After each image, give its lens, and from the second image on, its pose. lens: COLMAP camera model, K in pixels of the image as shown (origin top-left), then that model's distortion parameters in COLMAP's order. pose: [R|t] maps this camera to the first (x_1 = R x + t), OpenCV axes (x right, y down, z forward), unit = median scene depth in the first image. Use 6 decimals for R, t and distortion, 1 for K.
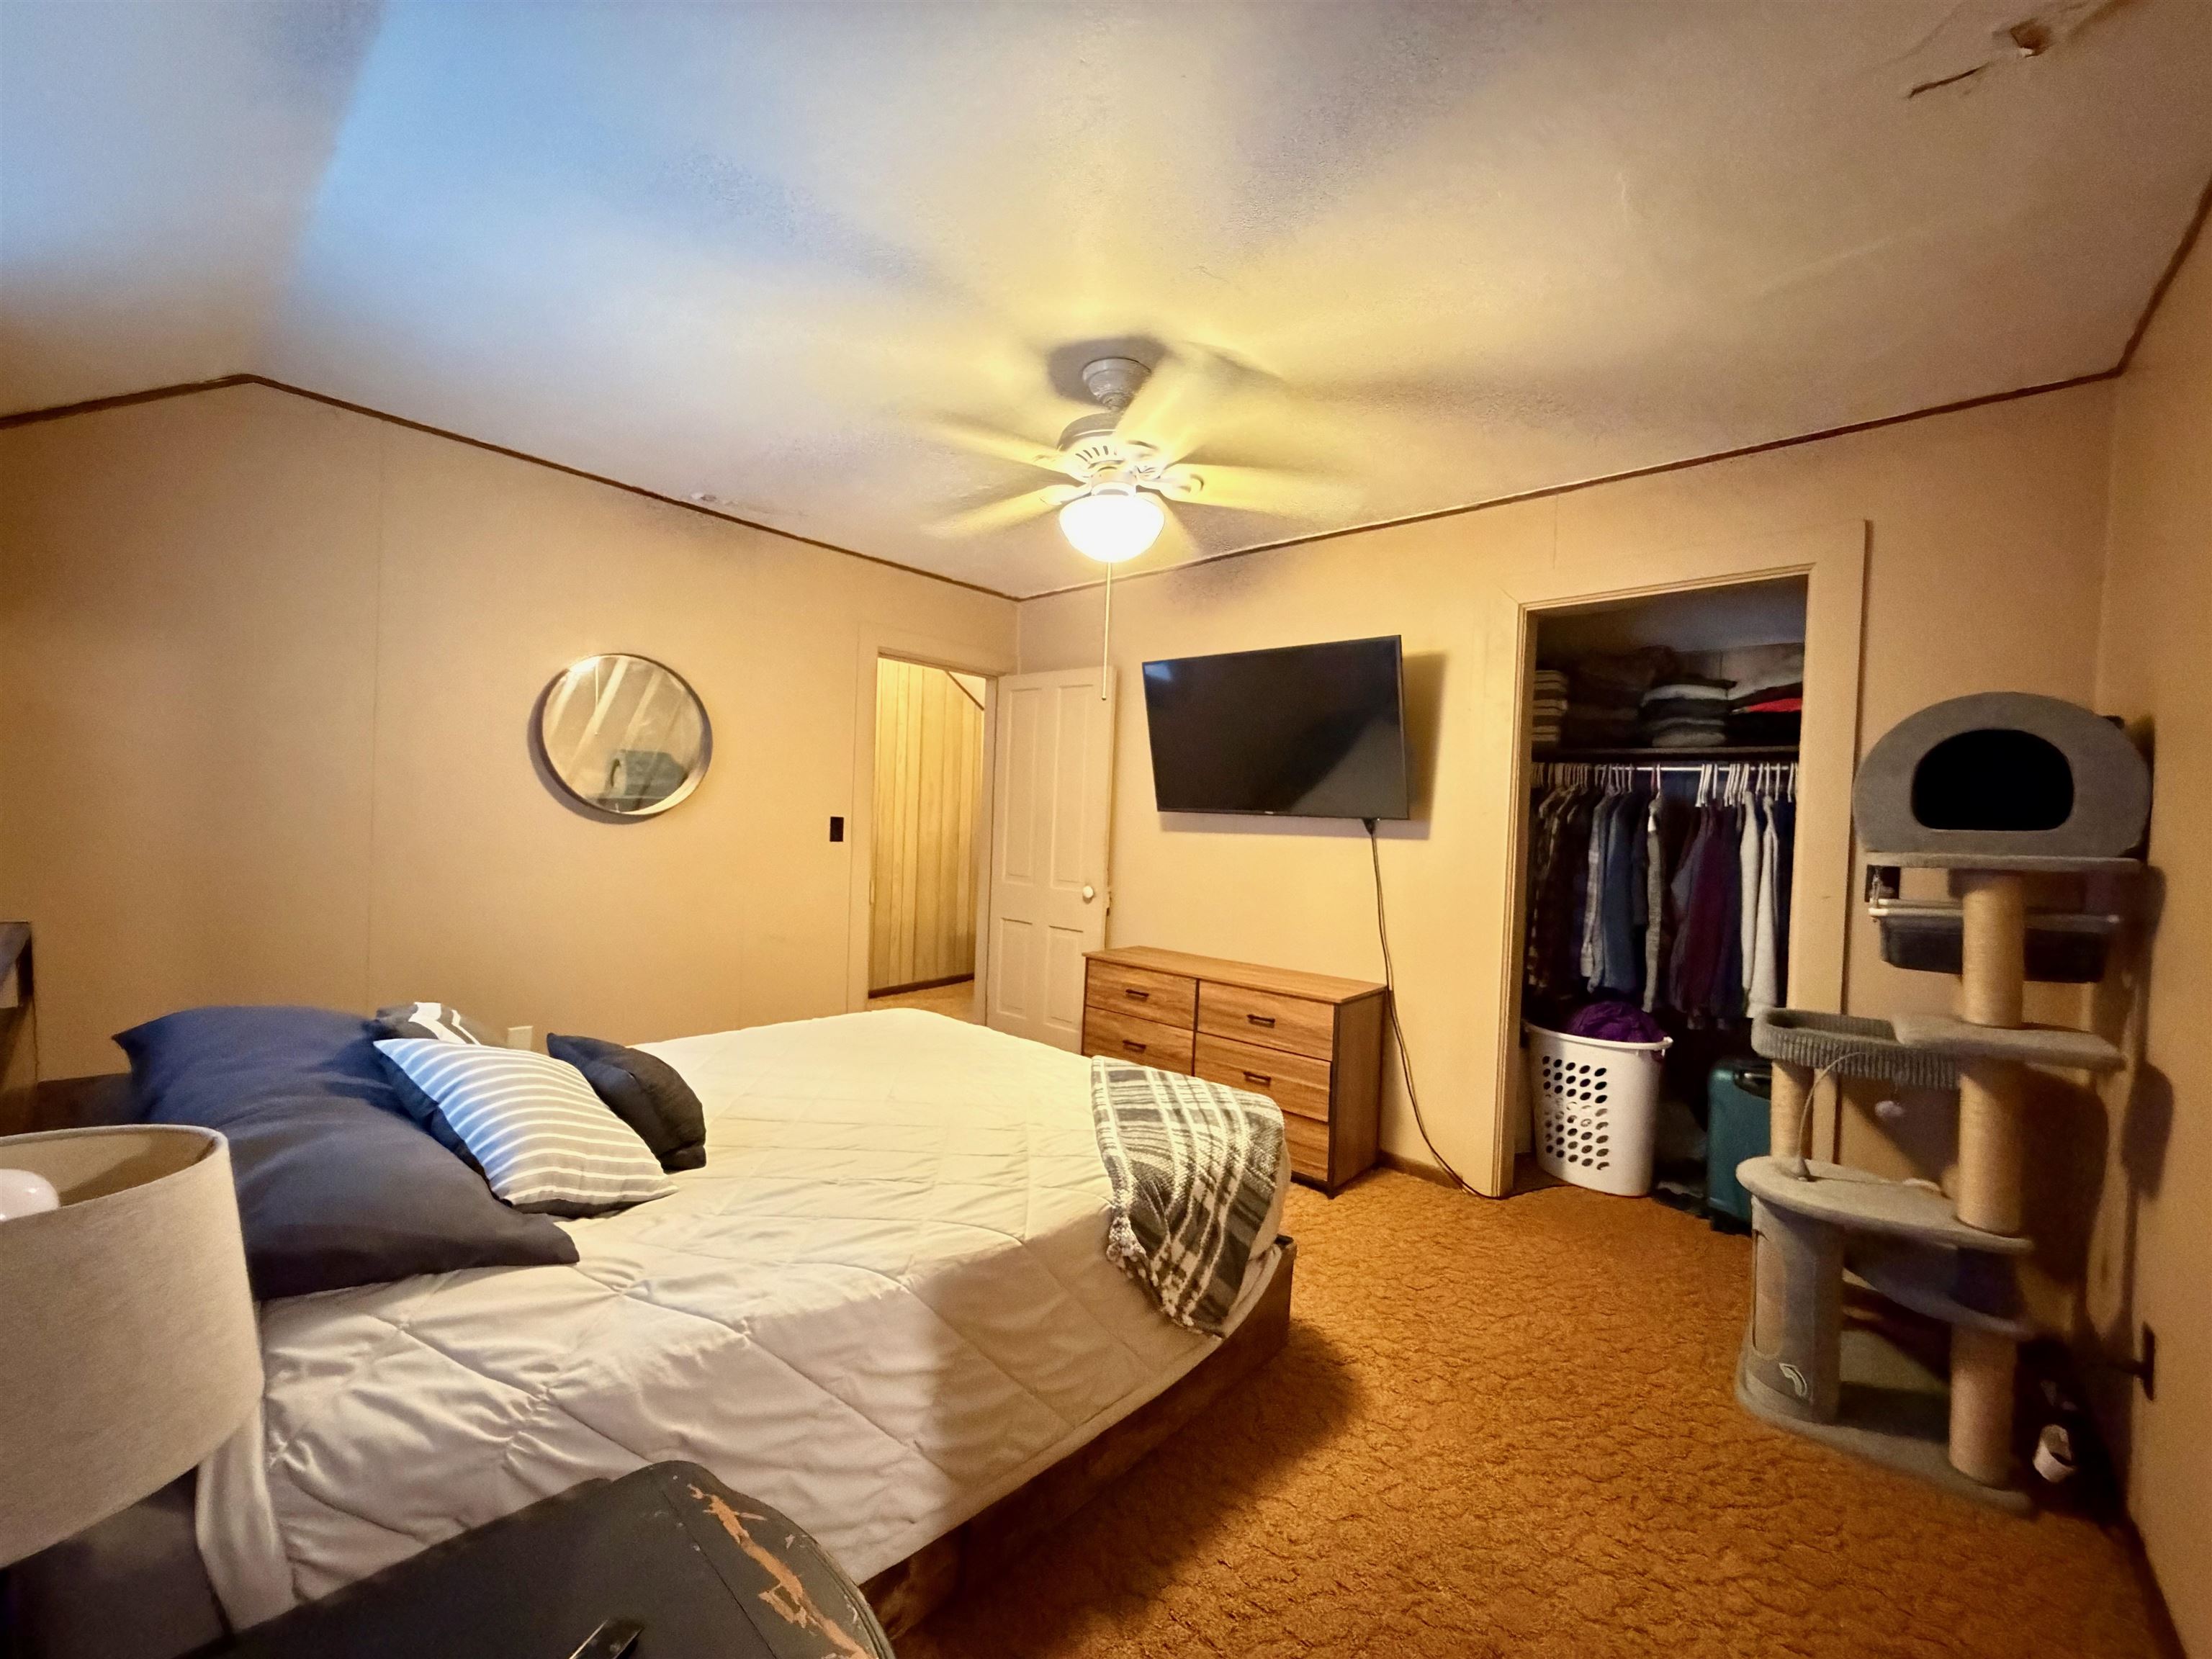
lens RADIAL K [[878.4, 0, 1104.2], [0, 878.4, 831.5], [0, 0, 1]] dist [-0.000033, 0.000389]
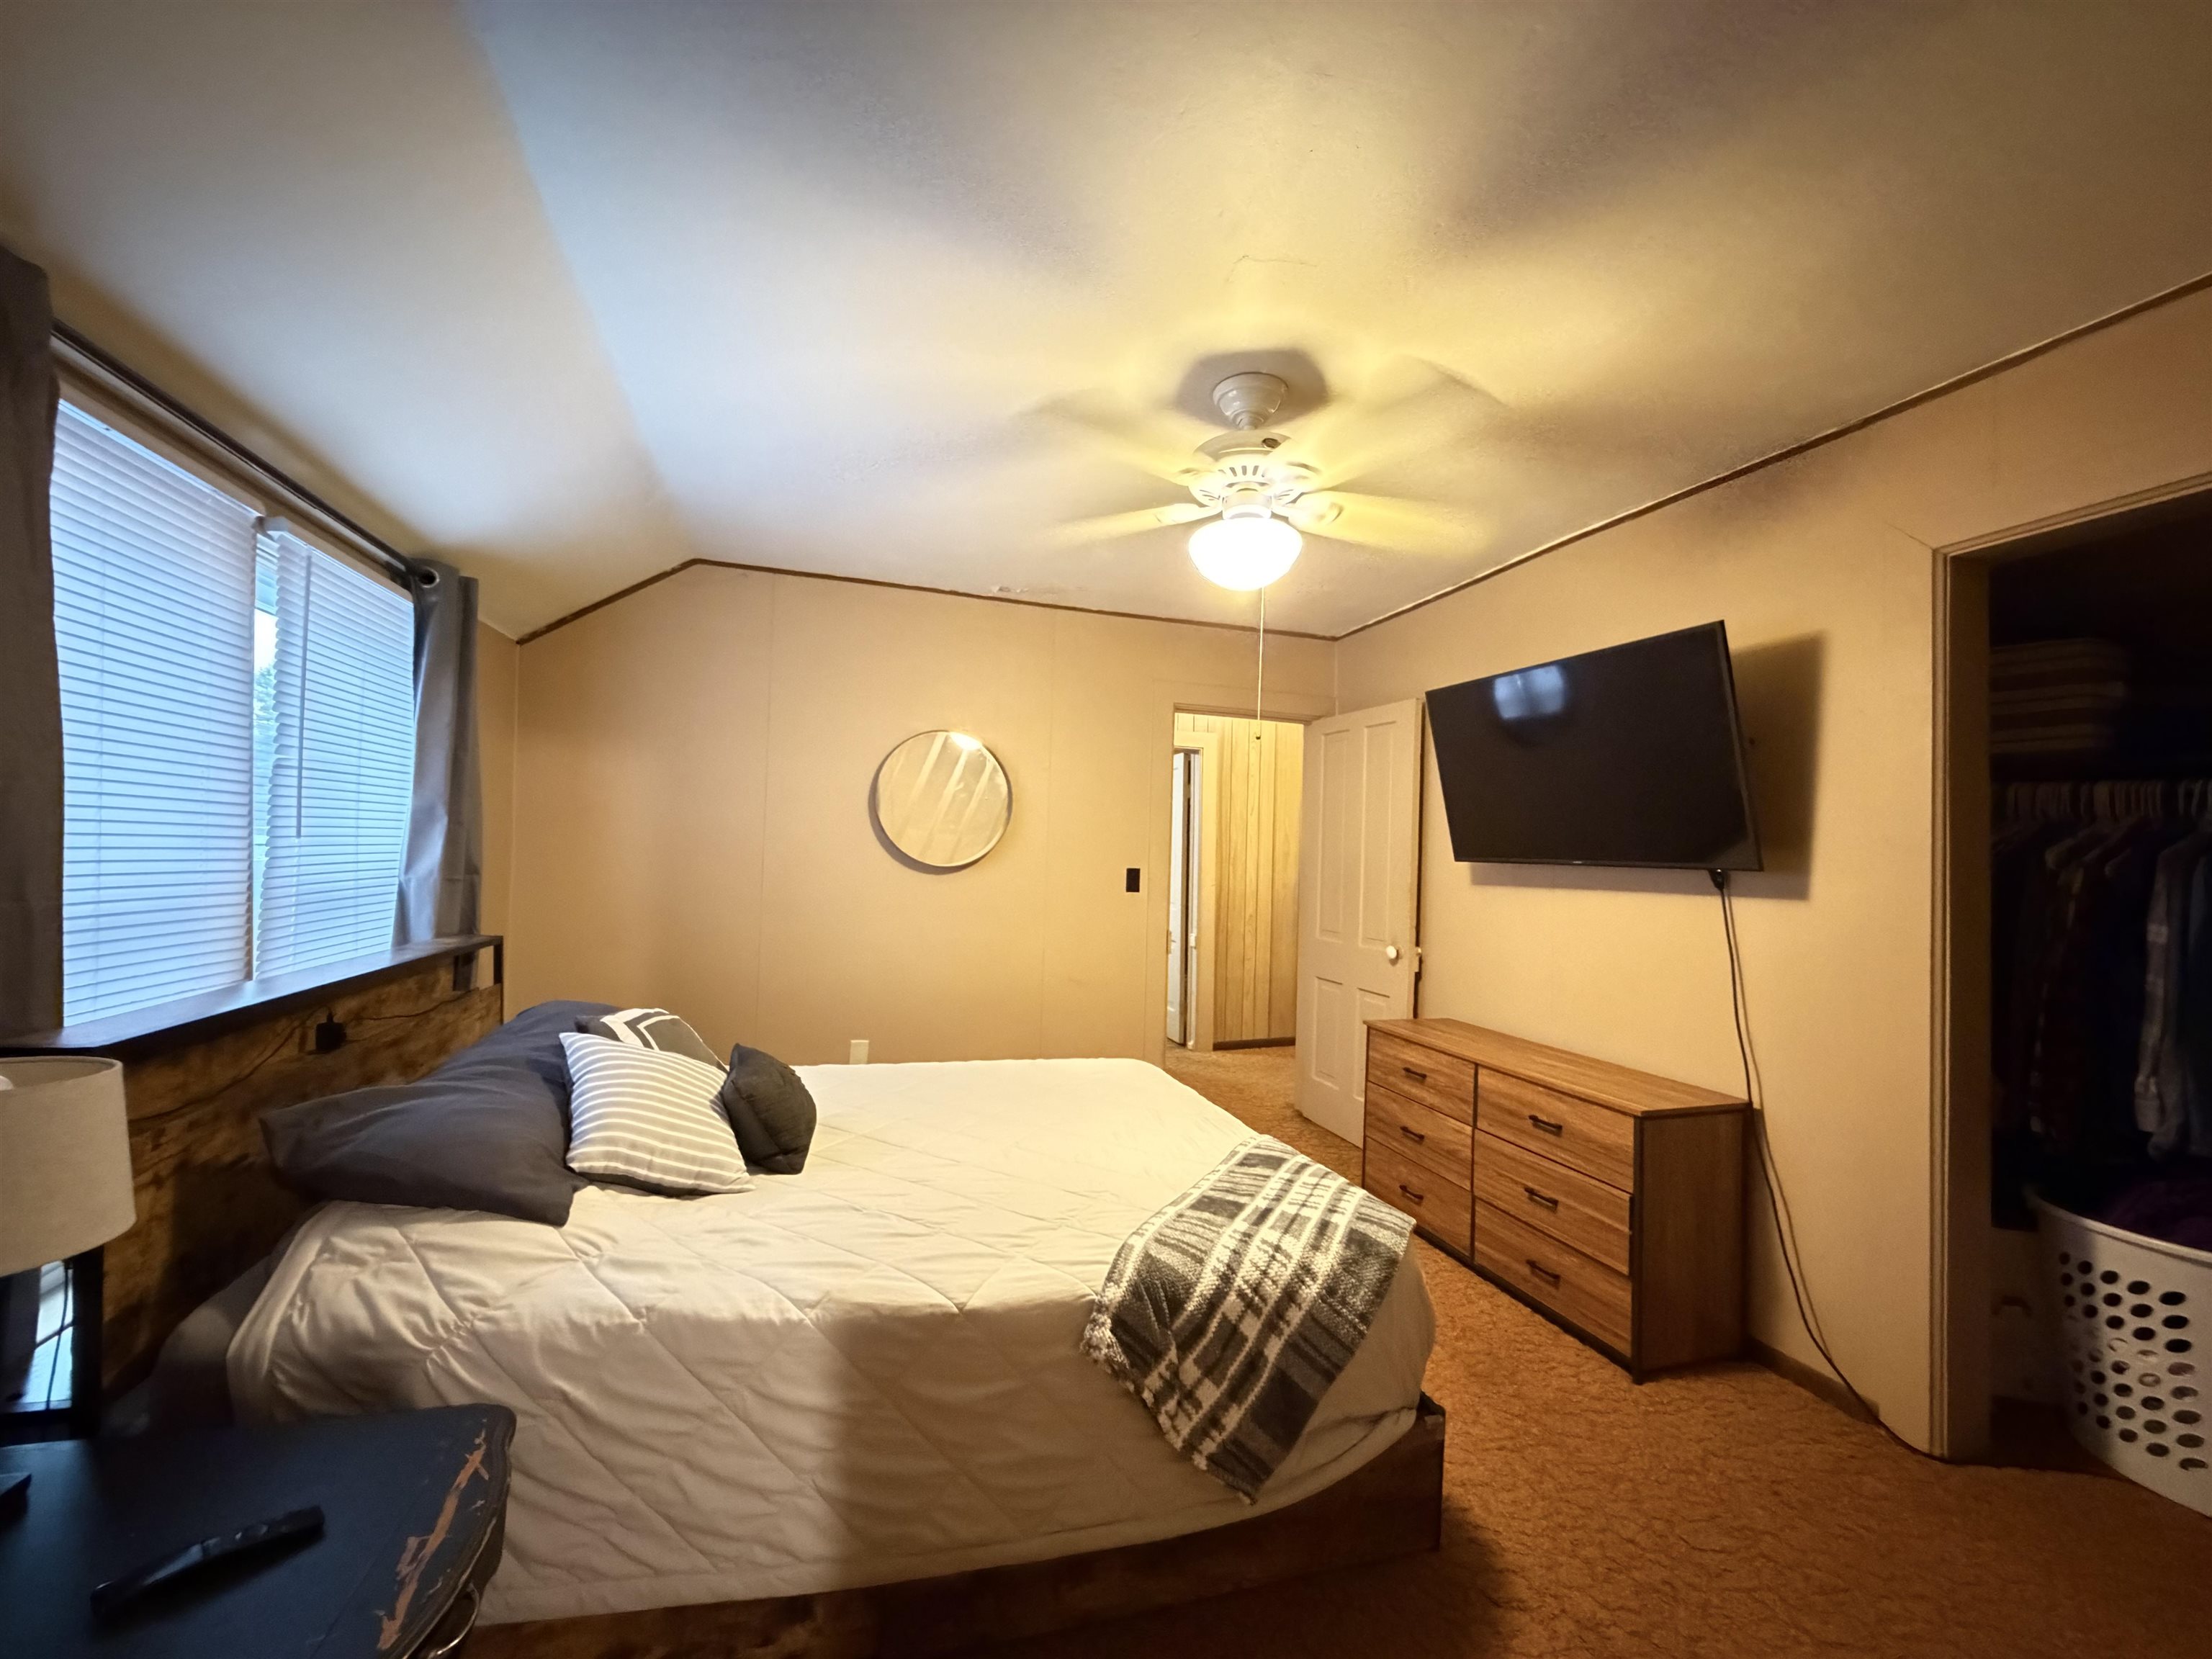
lens RADIAL K [[878.4, 0, 1098.8], [0, 878.4, 832.2], [0, 0, 1]] dist [-0.000033, 0.000389]
pose [[0.860308, -0.021742, -0.509310, 0.407139], [-0.008457, 0.998344, -0.056904, 0.000452], [0.509704, 0.053262, 0.858699, 0.172088]]
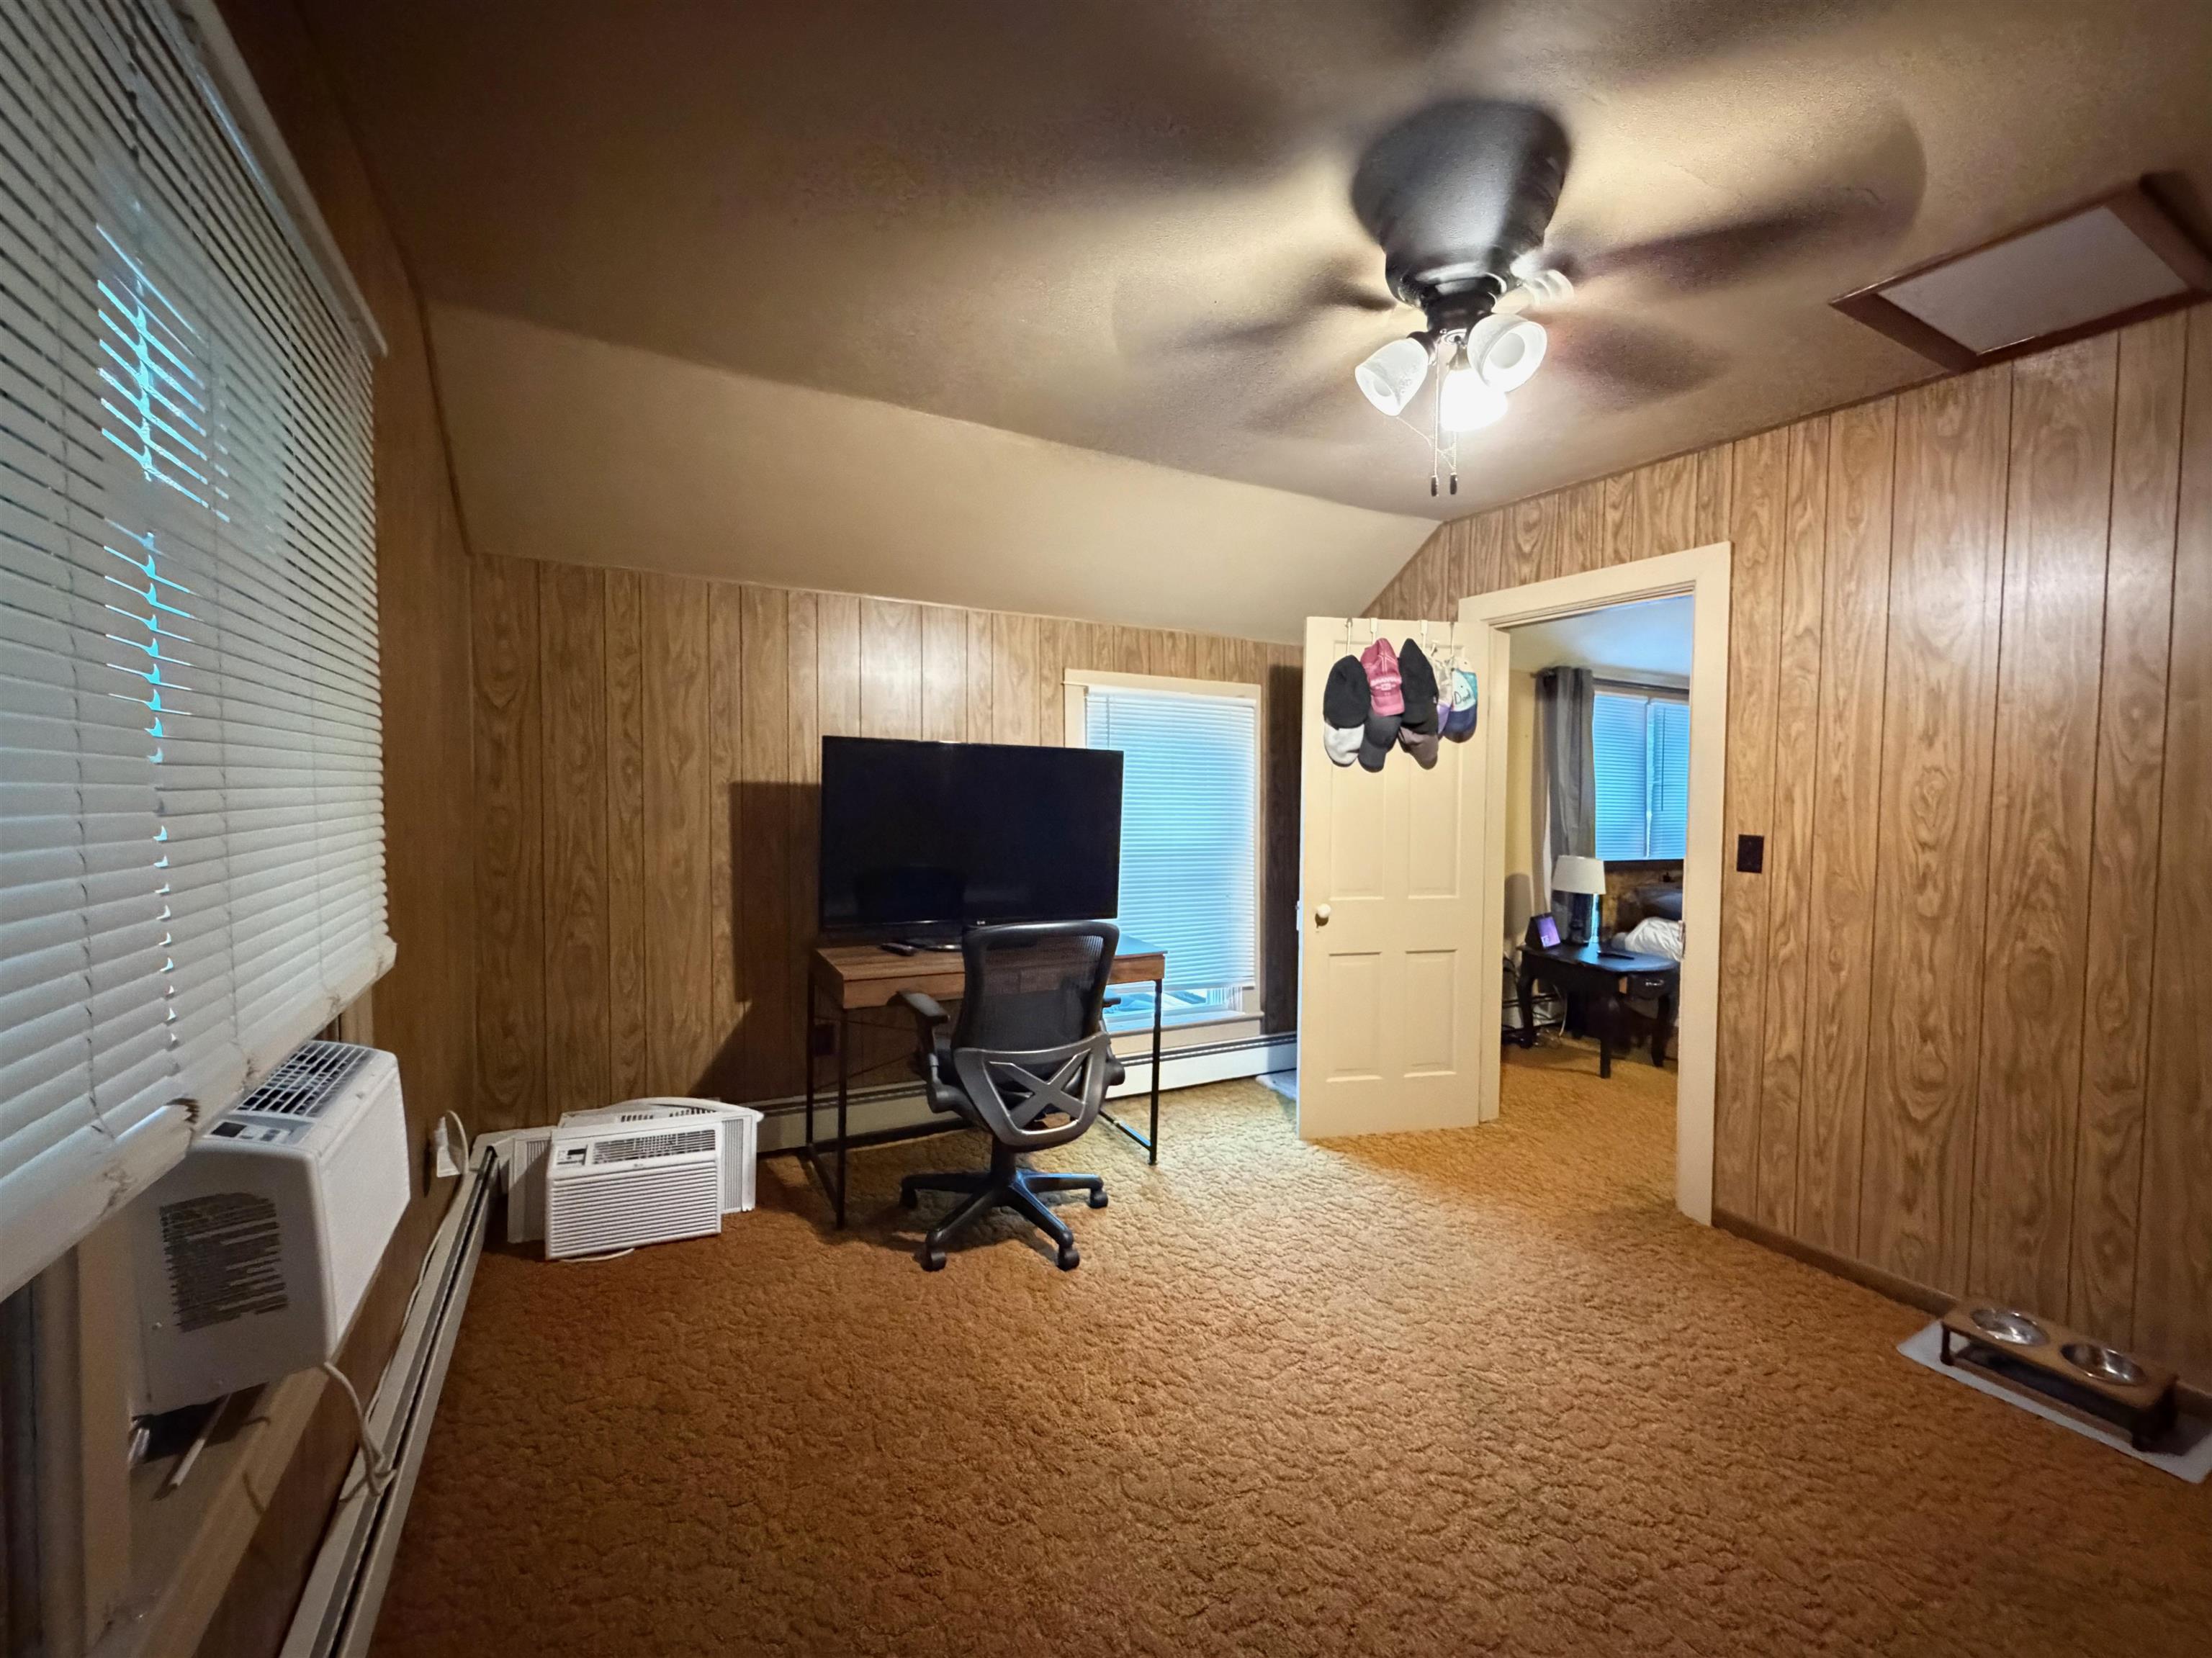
lens RADIAL K [[878.3, 0, 1098.1], [0, 878.3, 825.4], [0, 0, 1]] dist [-0.000033, 0.000389]
pose [[-0.339616, -0.010307, -0.940508, 2.330885], [-0.048025, 0.998826, 0.006395, 0.067541], [0.939337, 0.047340, -0.339712, -0.152421]]
